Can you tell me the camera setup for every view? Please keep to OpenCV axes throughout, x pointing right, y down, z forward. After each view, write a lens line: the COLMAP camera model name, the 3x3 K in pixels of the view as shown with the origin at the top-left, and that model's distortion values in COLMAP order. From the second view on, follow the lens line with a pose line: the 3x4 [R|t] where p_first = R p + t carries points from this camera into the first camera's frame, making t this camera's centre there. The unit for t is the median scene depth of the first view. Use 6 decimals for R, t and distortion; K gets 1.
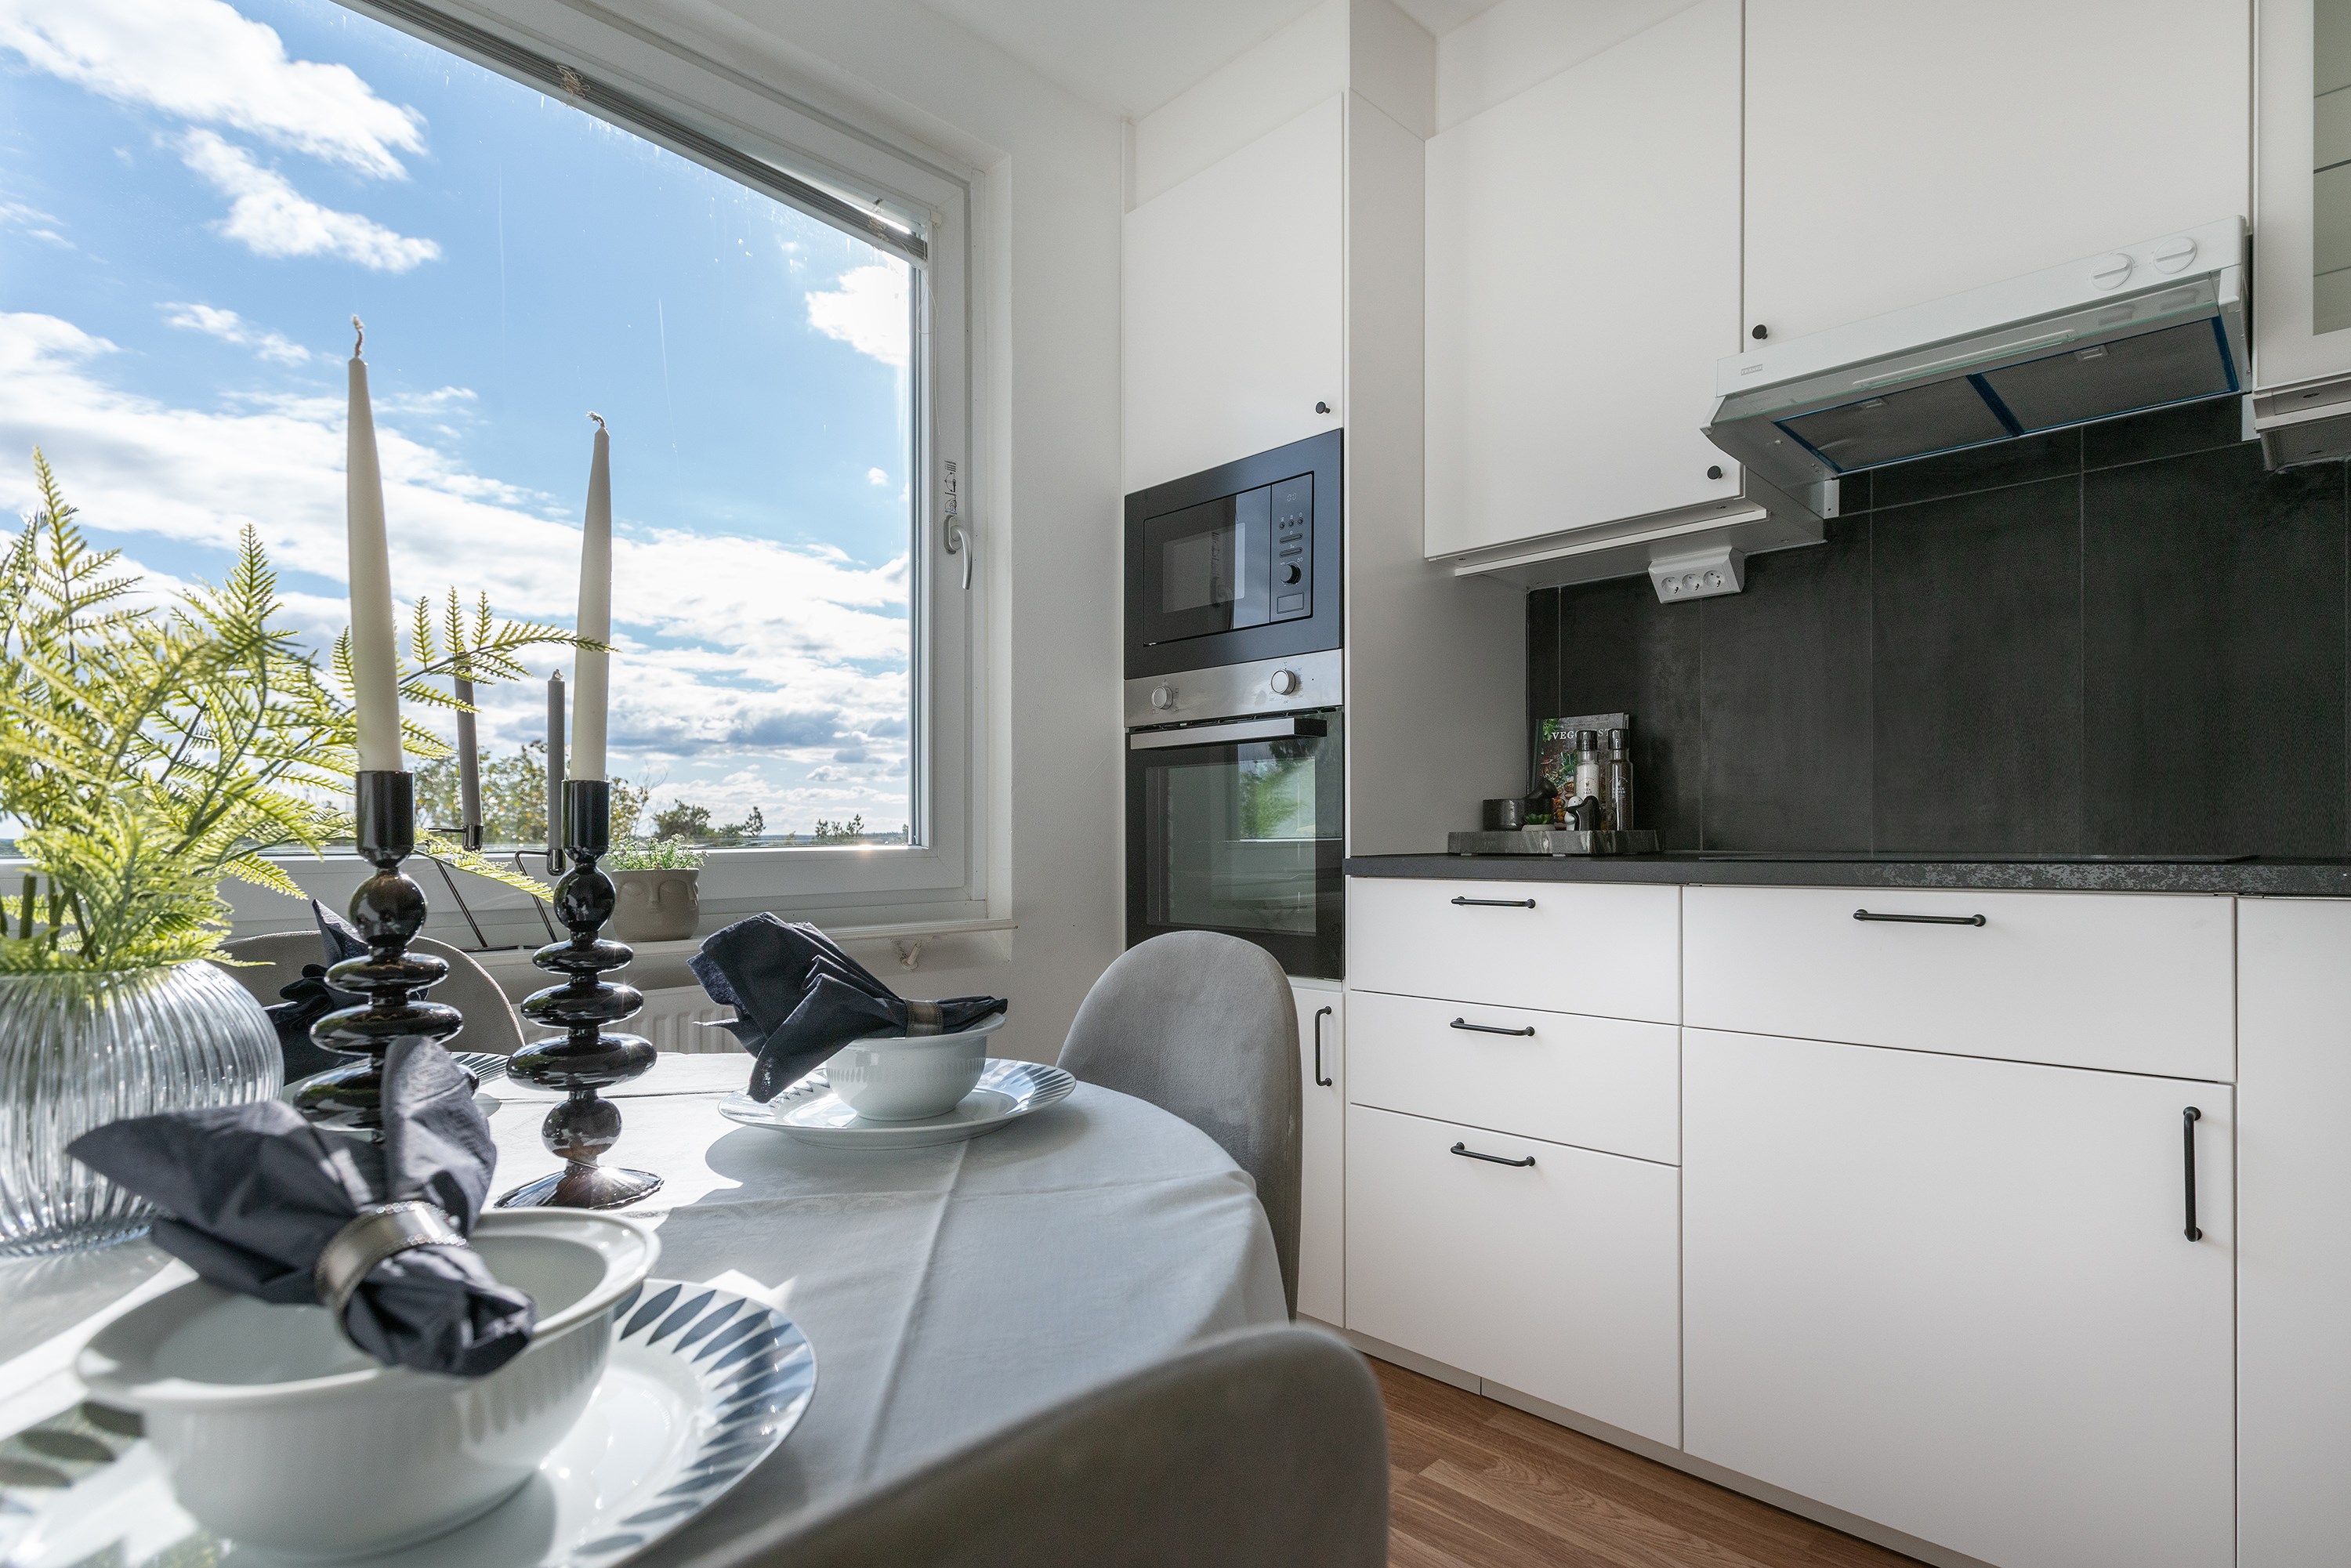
lens RADIAL K [[1149.5, 0, 1270.3], [0, 1149.5, 841.2], [0, 0, 1]] dist [0.002927, 0.001331]
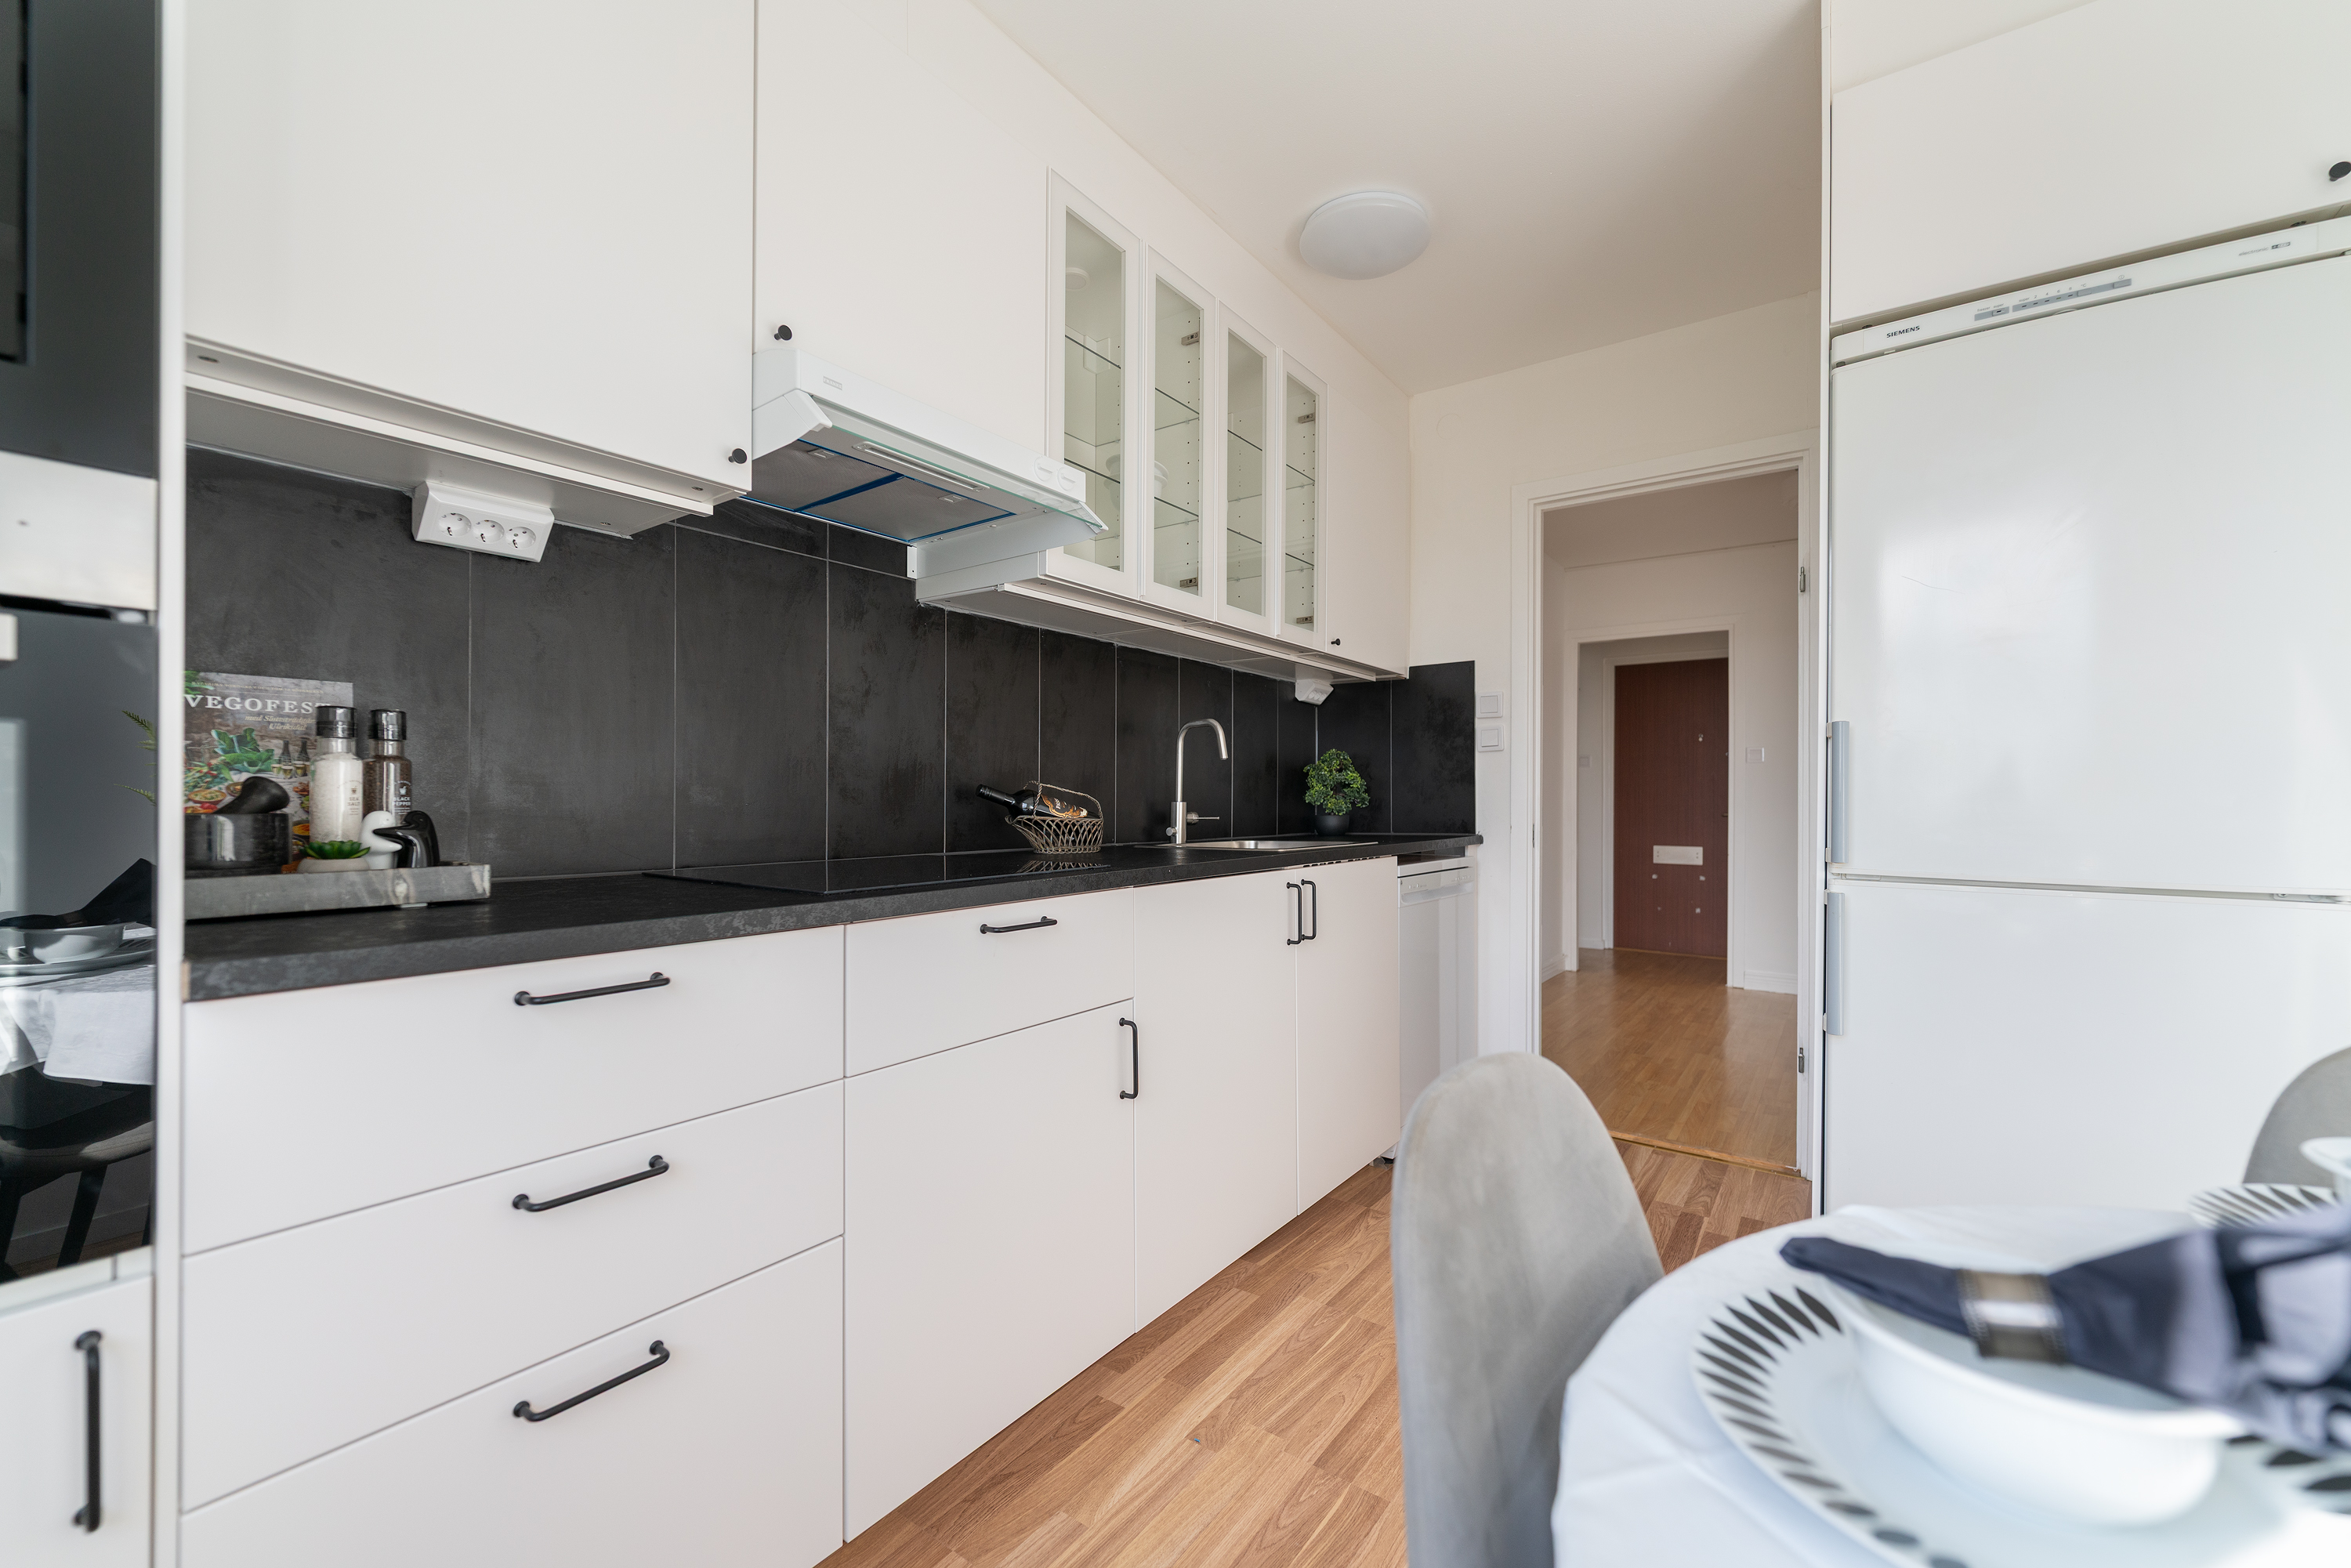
lens RADIAL K [[947.0, 0, 1165.6], [0, 947.0, 802.7], [0, 0, 1]] dist [0.000038, -0.000066]
pose [[-0.107875, 0.000060, 0.994164, -0.328013], [0.003193, 0.999995, 0.000286, -0.044966], [-0.994159, 0.003205, -0.107875, 0.653215]]
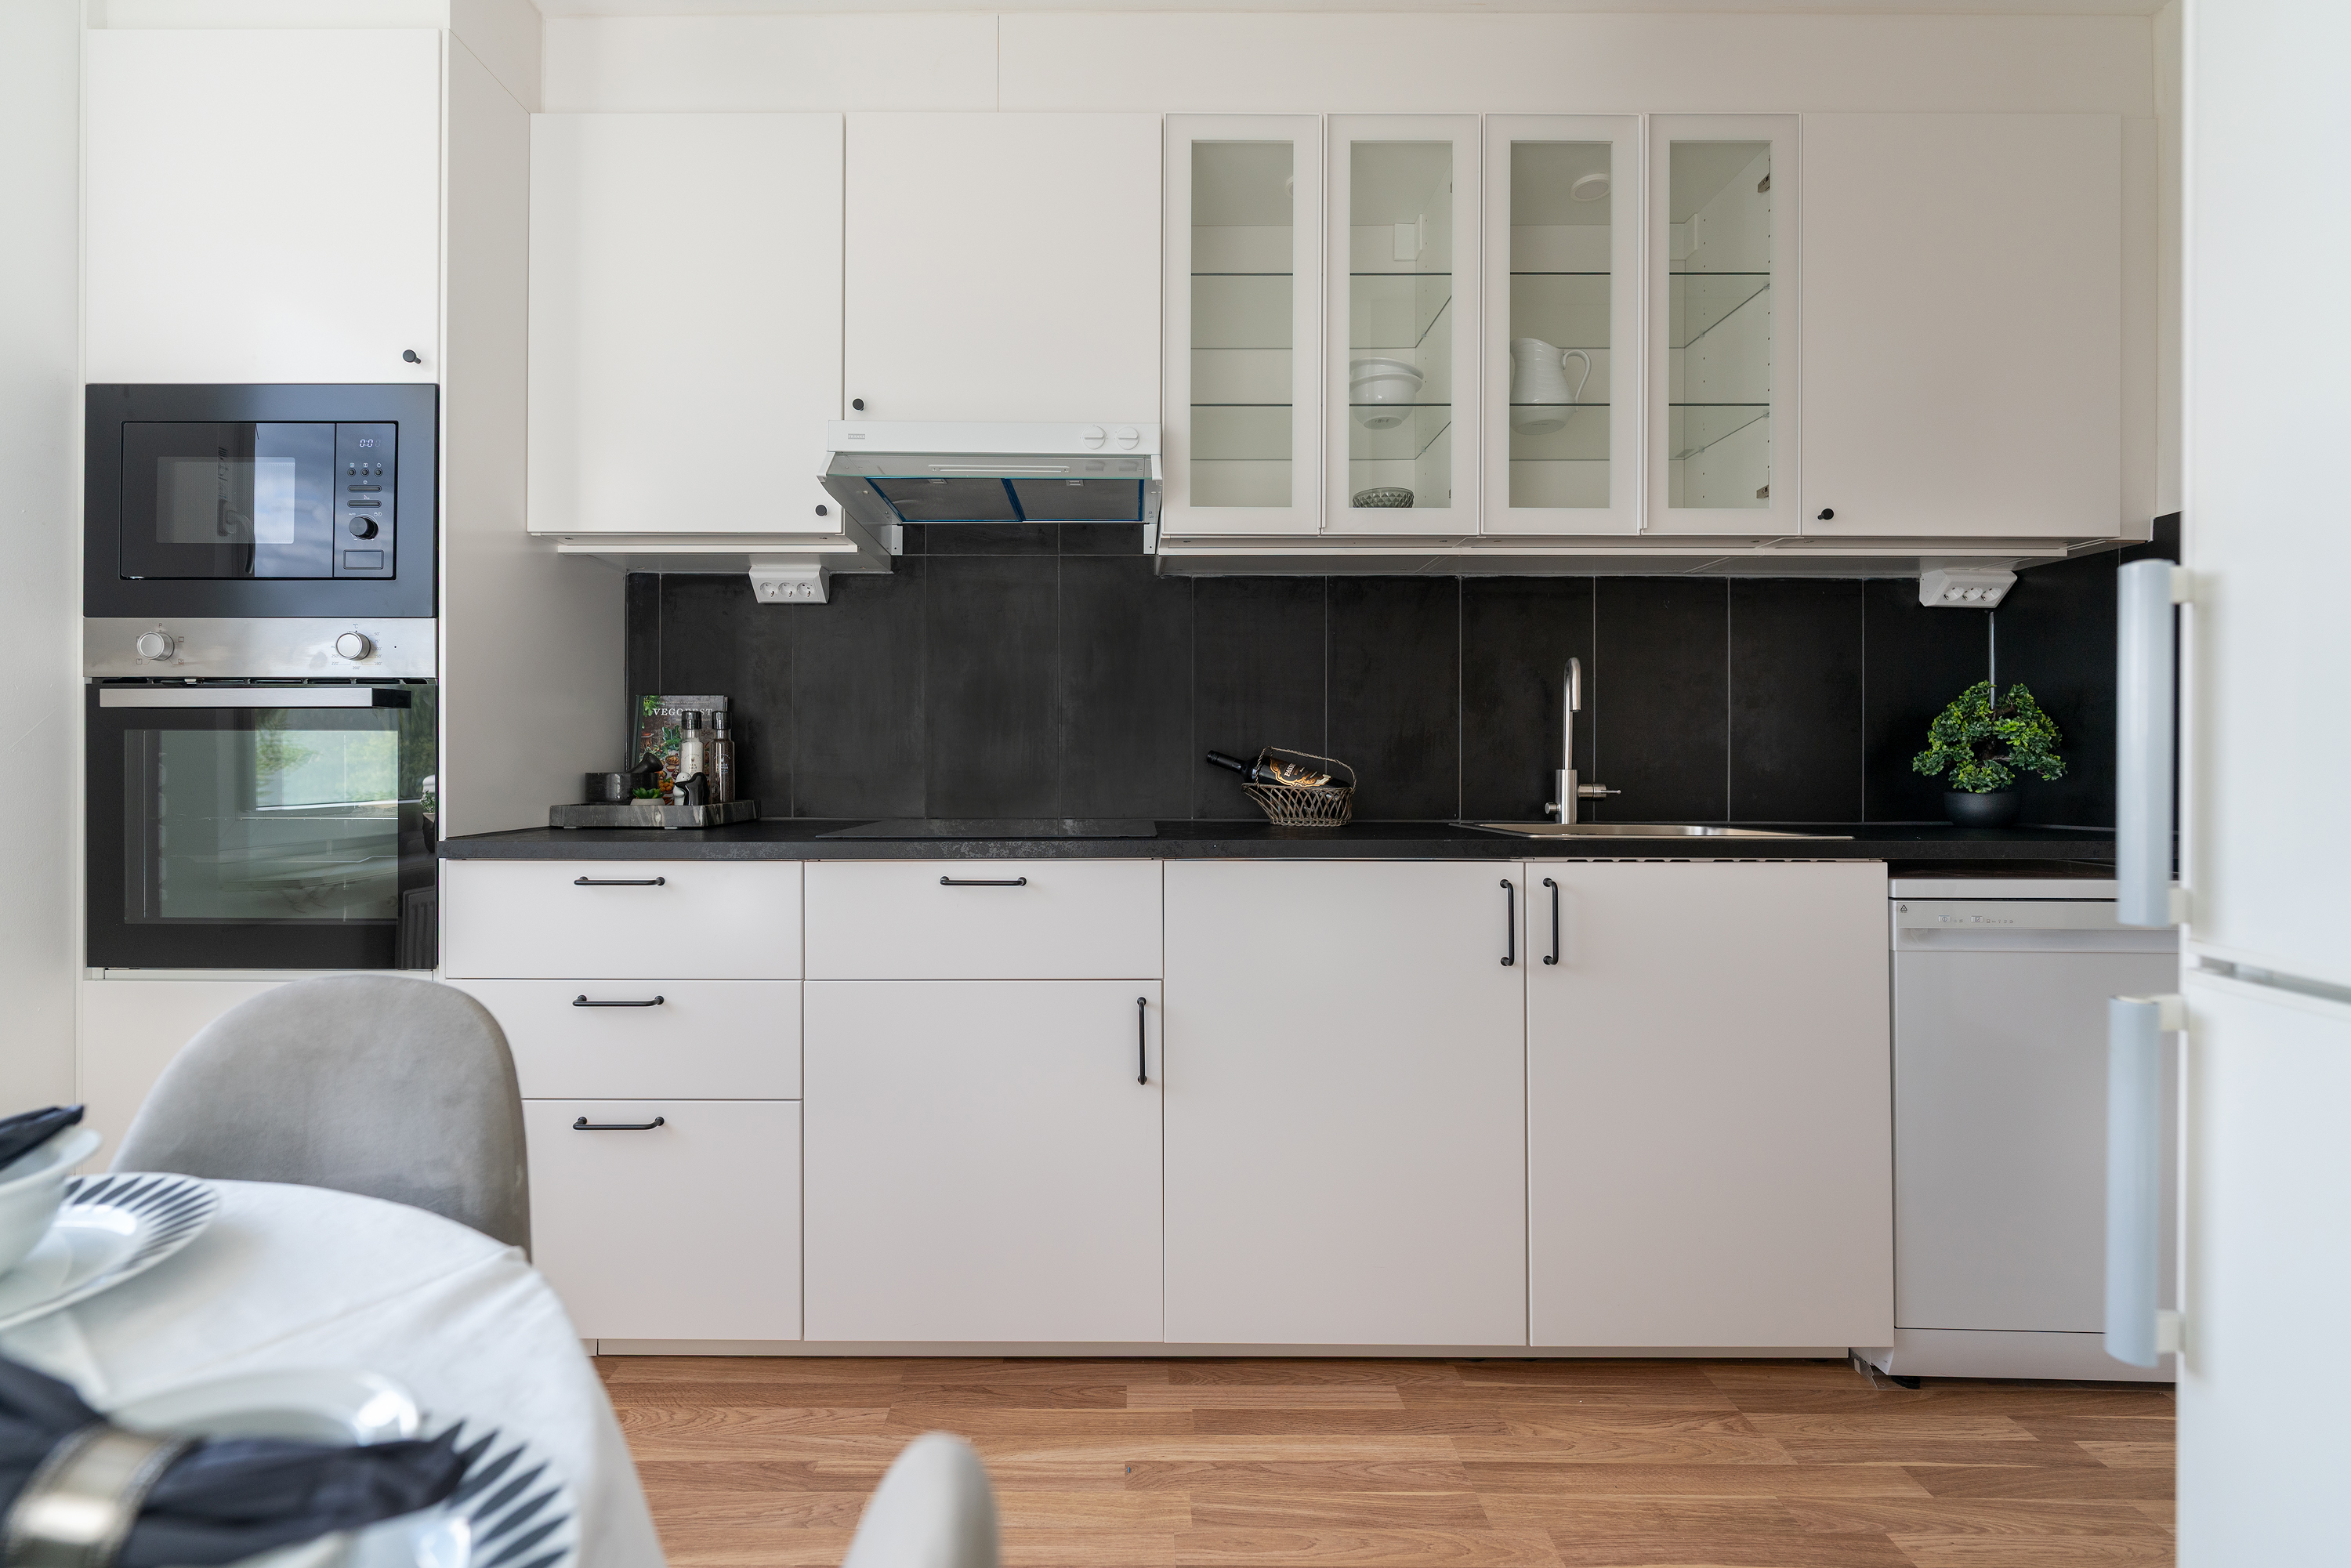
lens RADIAL K [[1010.6, 0, 1118.7], [0, 1010.6, 770.0], [0, 0, 1]] dist [-0.001066, -0.000438]
pose [[0.739844, 0.003632, 0.672768, -0.079167], [-0.001654, 0.999992, -0.003579, -0.040358], [-0.672776, 0.001535, 0.739845, 0.011699]]
